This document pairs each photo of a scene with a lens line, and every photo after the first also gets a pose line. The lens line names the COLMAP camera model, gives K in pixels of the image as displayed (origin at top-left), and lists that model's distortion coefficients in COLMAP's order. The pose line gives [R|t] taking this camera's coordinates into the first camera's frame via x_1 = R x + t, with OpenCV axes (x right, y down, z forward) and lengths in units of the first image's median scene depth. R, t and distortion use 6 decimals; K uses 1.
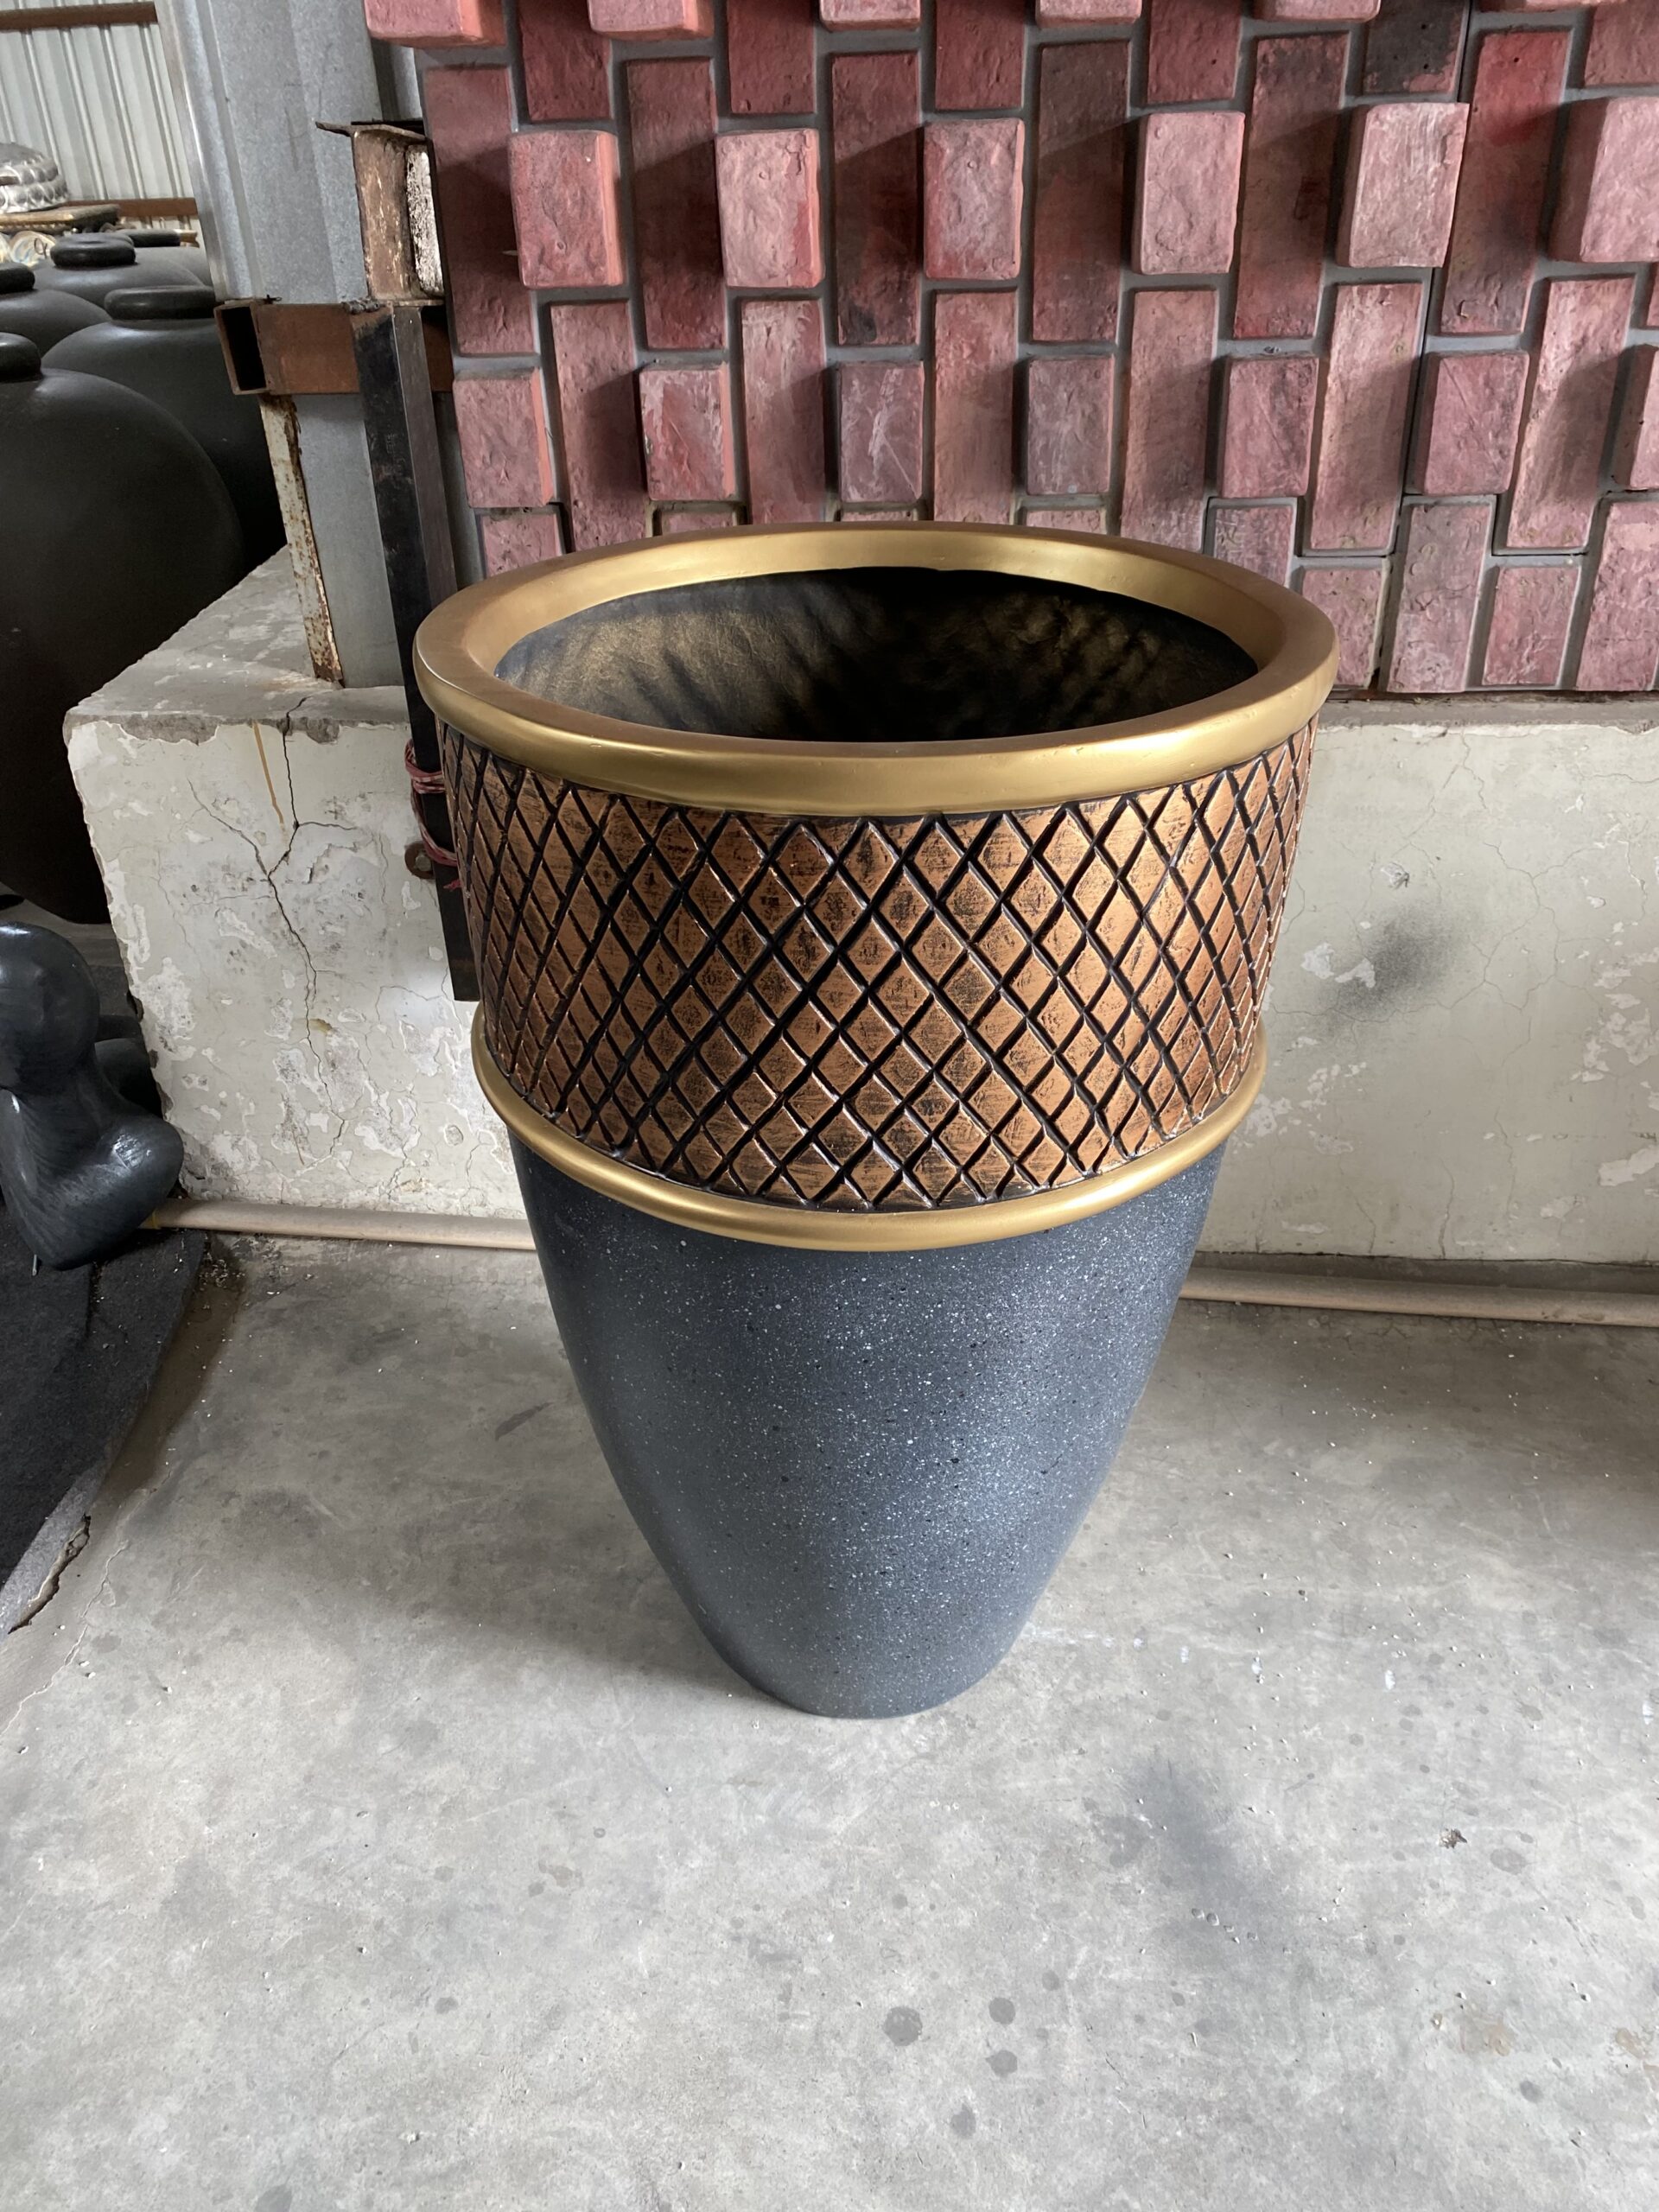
lens RADIAL K [[1662.4, 0, 830.8], [0, 1662.4, 1110.4], [0, 0, 1]] dist [0.002263, 0.005082]
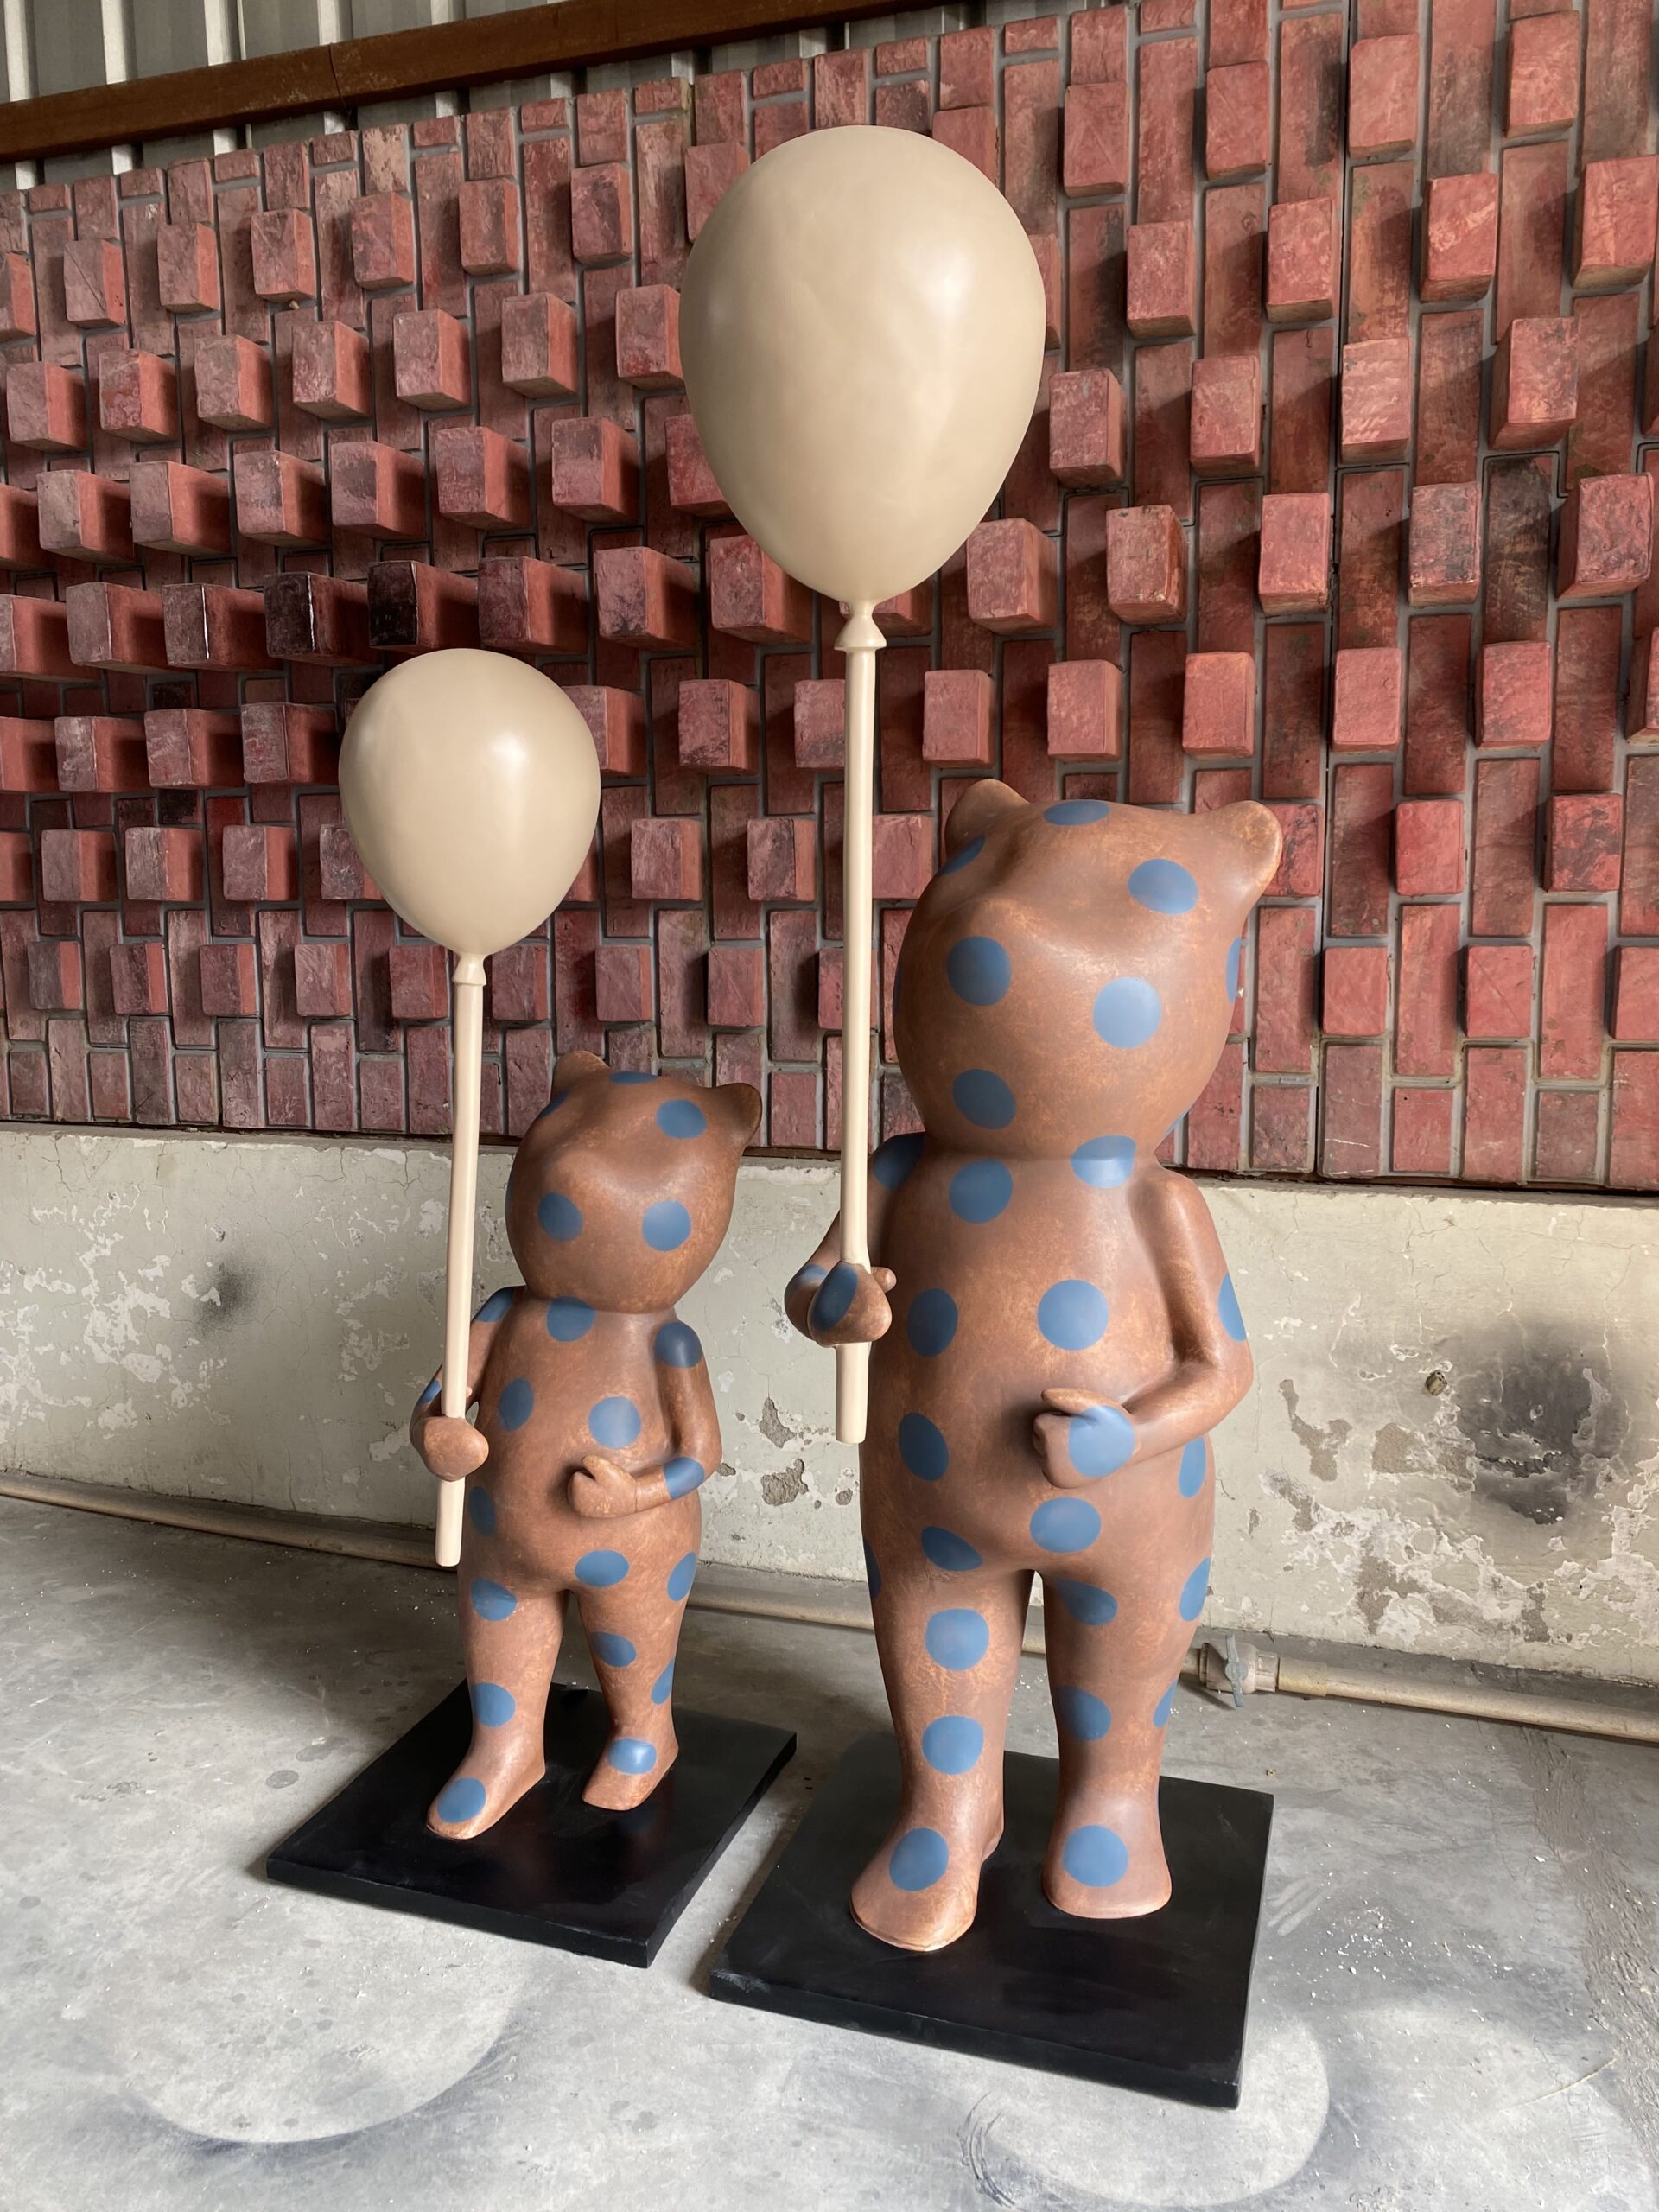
lens RADIAL K [[1662.4, 0, 831.3], [0, 1662.4, 1099.9], [0, 0, 1]] dist [0.002263, 0.005082]
pose [[0.974751, 0.048348, -0.217997, 1.309624], [-0.128964, 0.918883, -0.372858, 0.280116], [0.182287, 0.391557, 0.901917, -0.438632]]
